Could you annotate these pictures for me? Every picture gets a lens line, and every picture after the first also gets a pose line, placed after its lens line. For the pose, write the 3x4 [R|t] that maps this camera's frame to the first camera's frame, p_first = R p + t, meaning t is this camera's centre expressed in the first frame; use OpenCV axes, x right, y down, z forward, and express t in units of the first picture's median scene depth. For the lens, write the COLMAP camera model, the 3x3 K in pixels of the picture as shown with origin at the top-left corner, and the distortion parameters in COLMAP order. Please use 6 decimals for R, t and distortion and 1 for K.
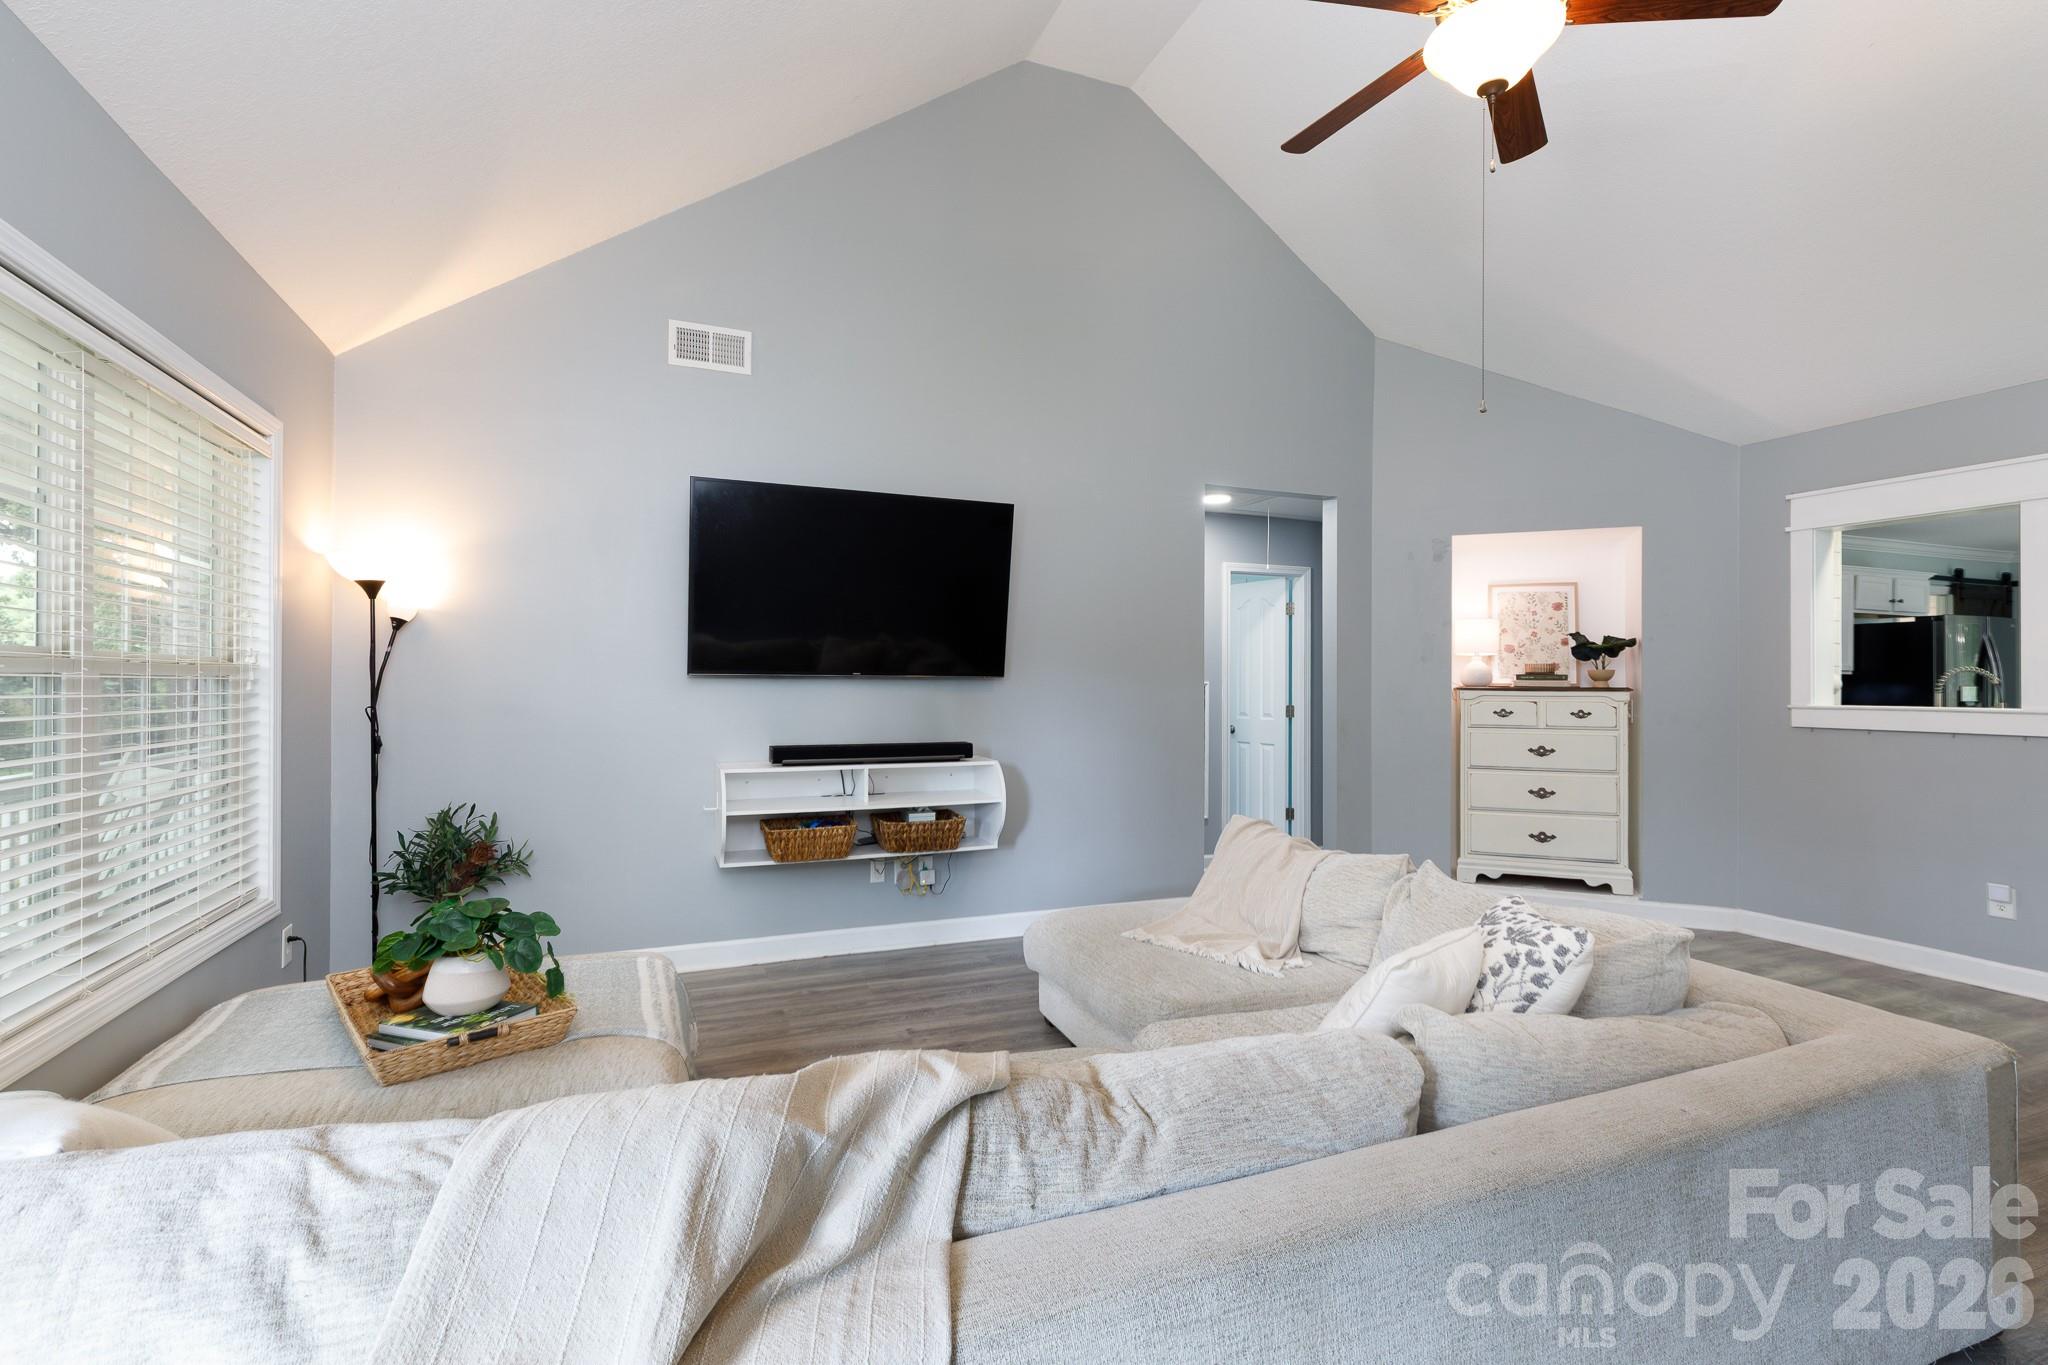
lens RADIAL K [[925.6, 0, 1011.8], [0, 925.6, 684.4], [0, 0, 1]] dist [0.005517, -0.002785]
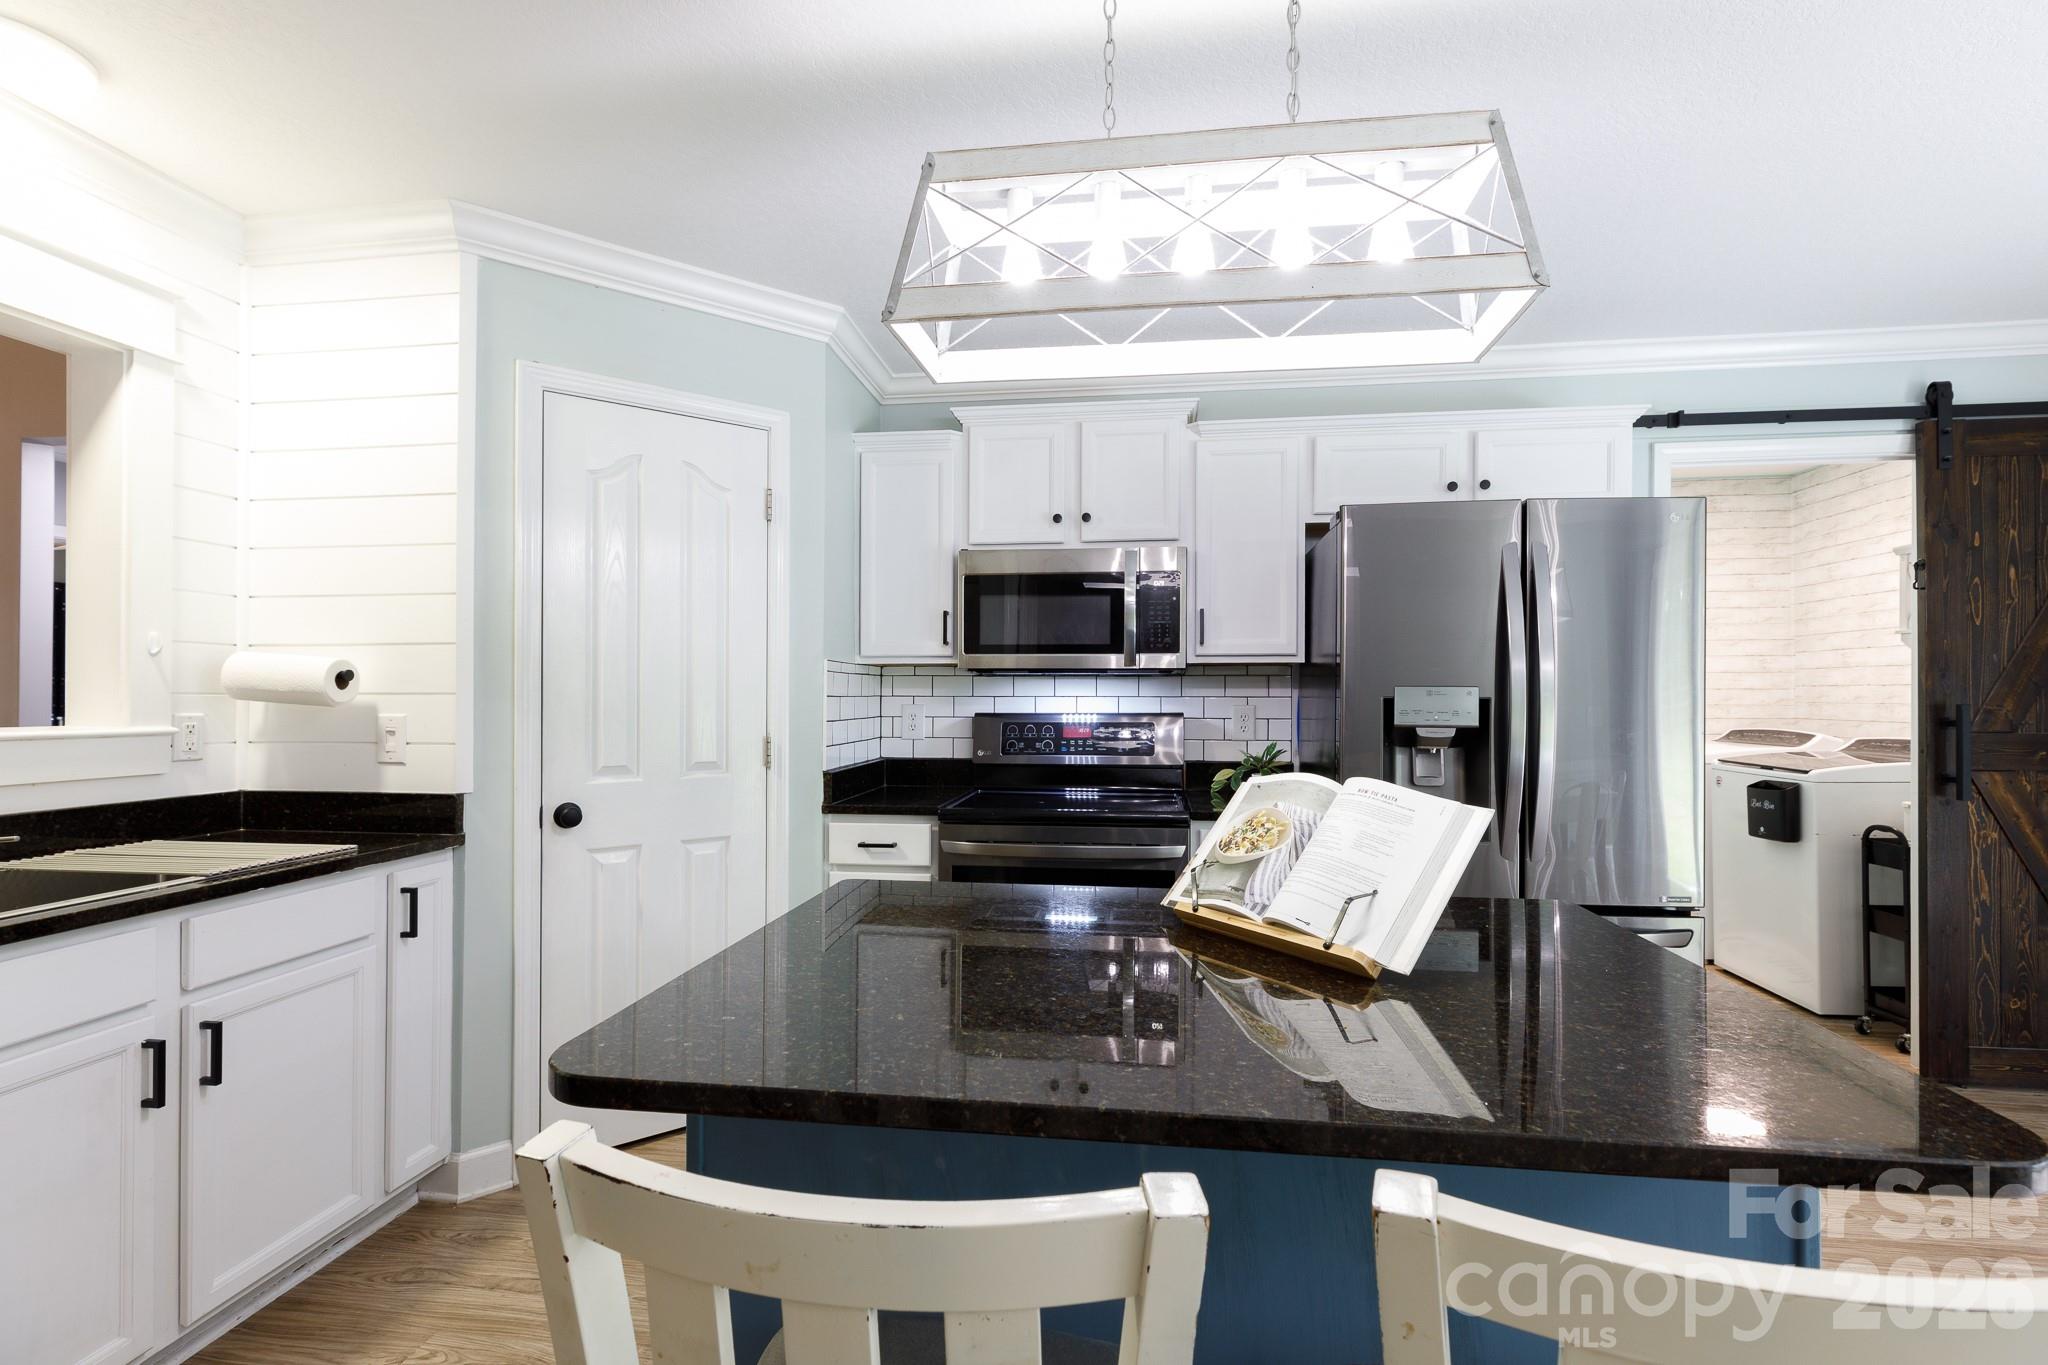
lens RADIAL K [[925.6, 0, 1028.2], [0, 925.6, 688.0], [0, 0, 1]] dist [0.005517, -0.002785]
pose [[0.872666, -0.004330, -0.488298, 1.694369], [0.000680, 0.999970, -0.007652, 0.007935], [0.488317, 0.006345, 0.872643, 0.931719]]
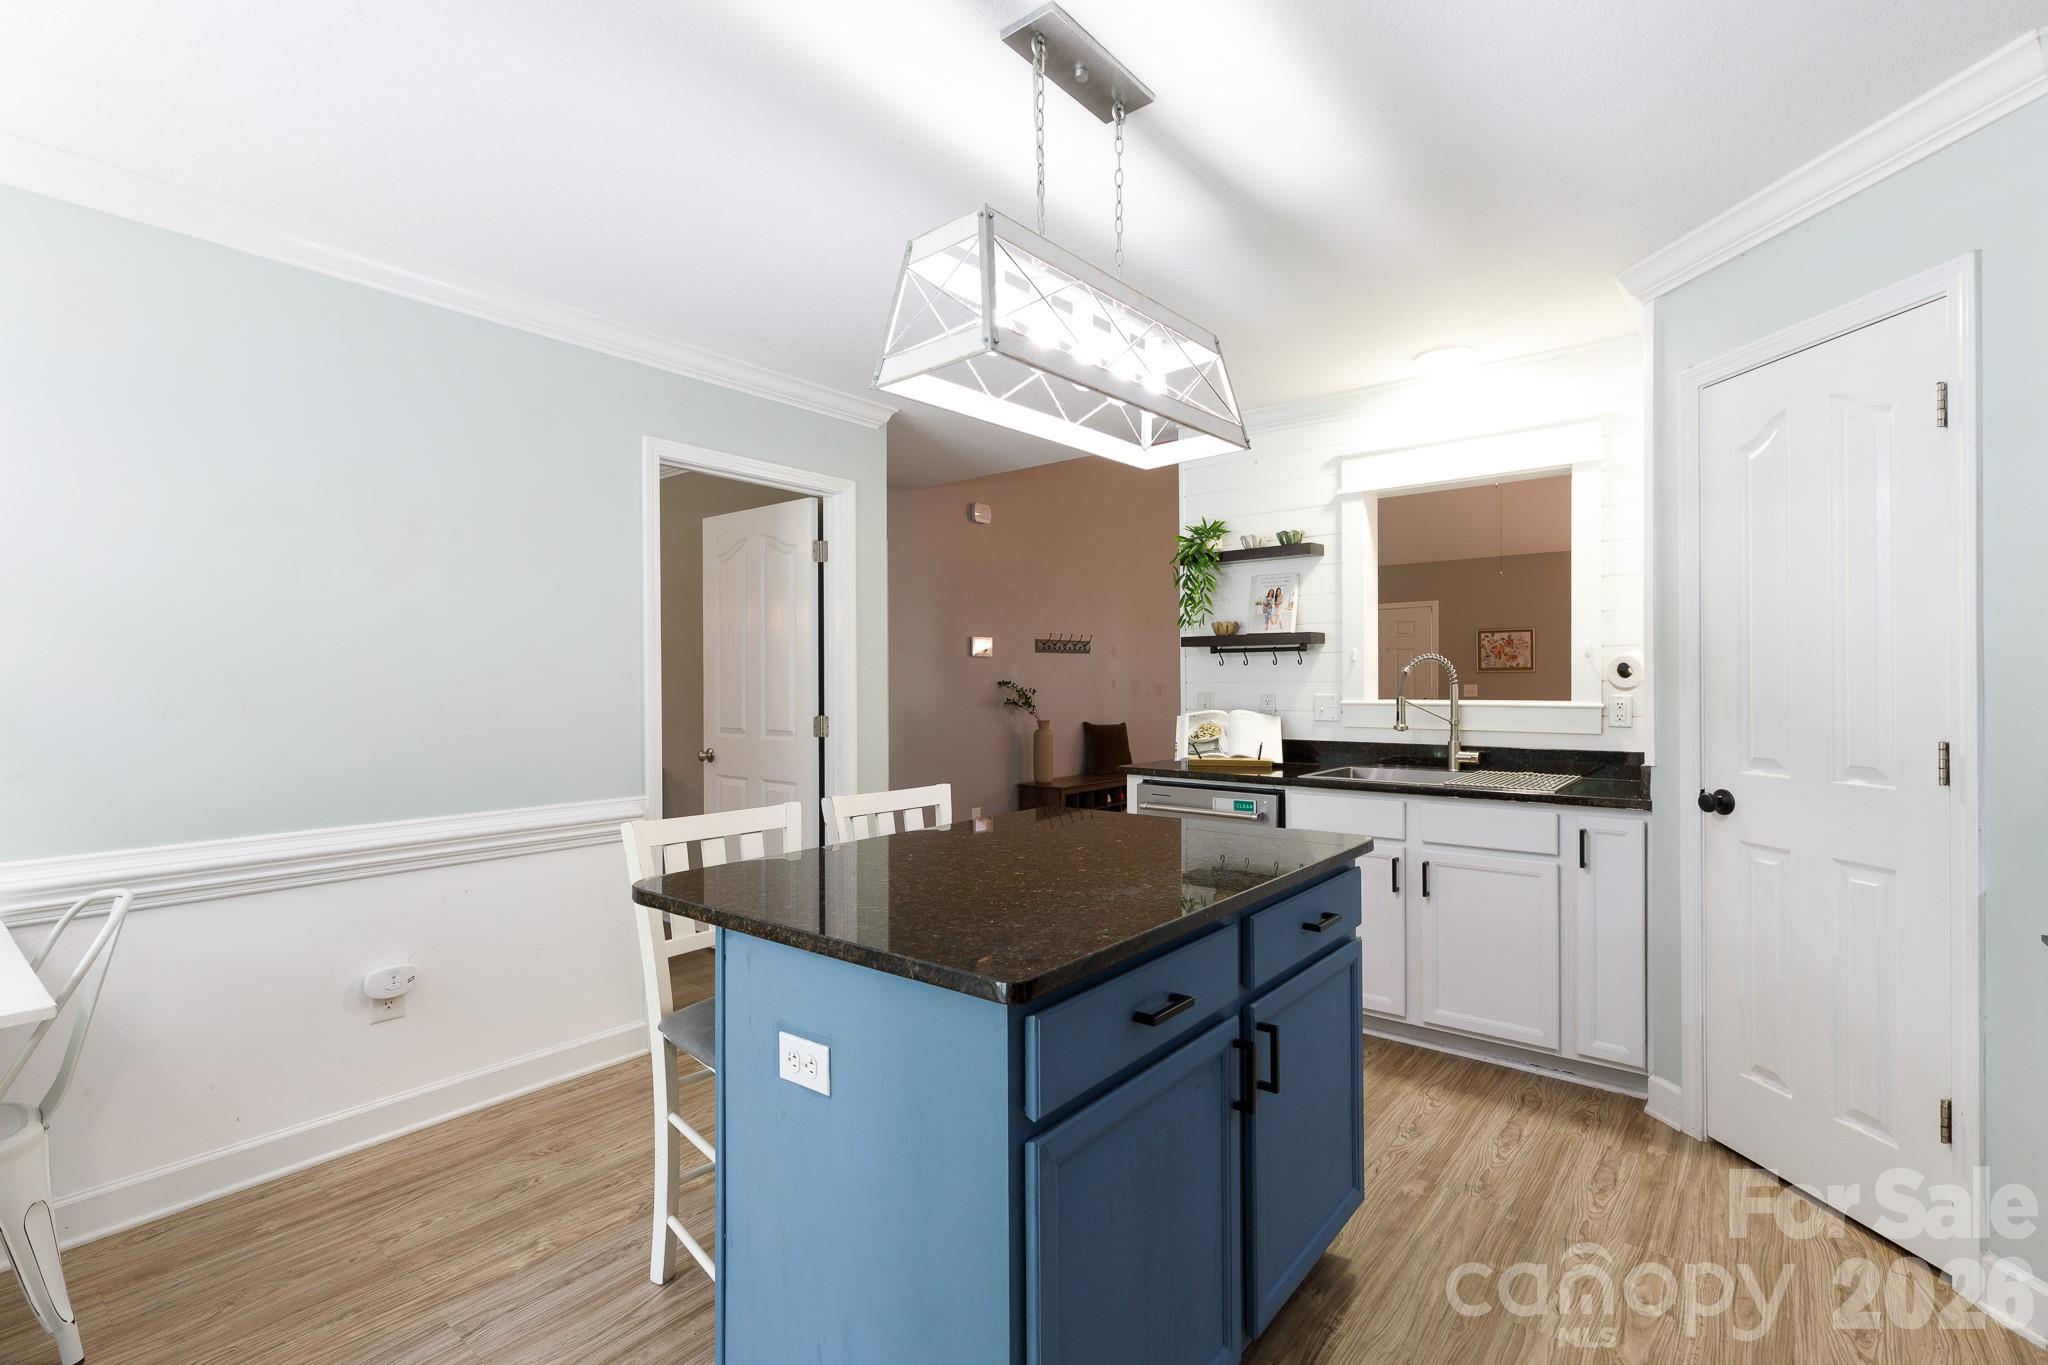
lens RADIAL K [[925.6, 0, 1029.4], [0, 925.6, 685.6], [0, 0, 1]] dist [0.005517, -0.002785]
pose [[-0.866264, 0.001604, -0.499584, 1.830757], [0.001315, 0.999999, 0.000930, 0.008539], [0.499585, 0.000148, -0.866265, 1.607818]]
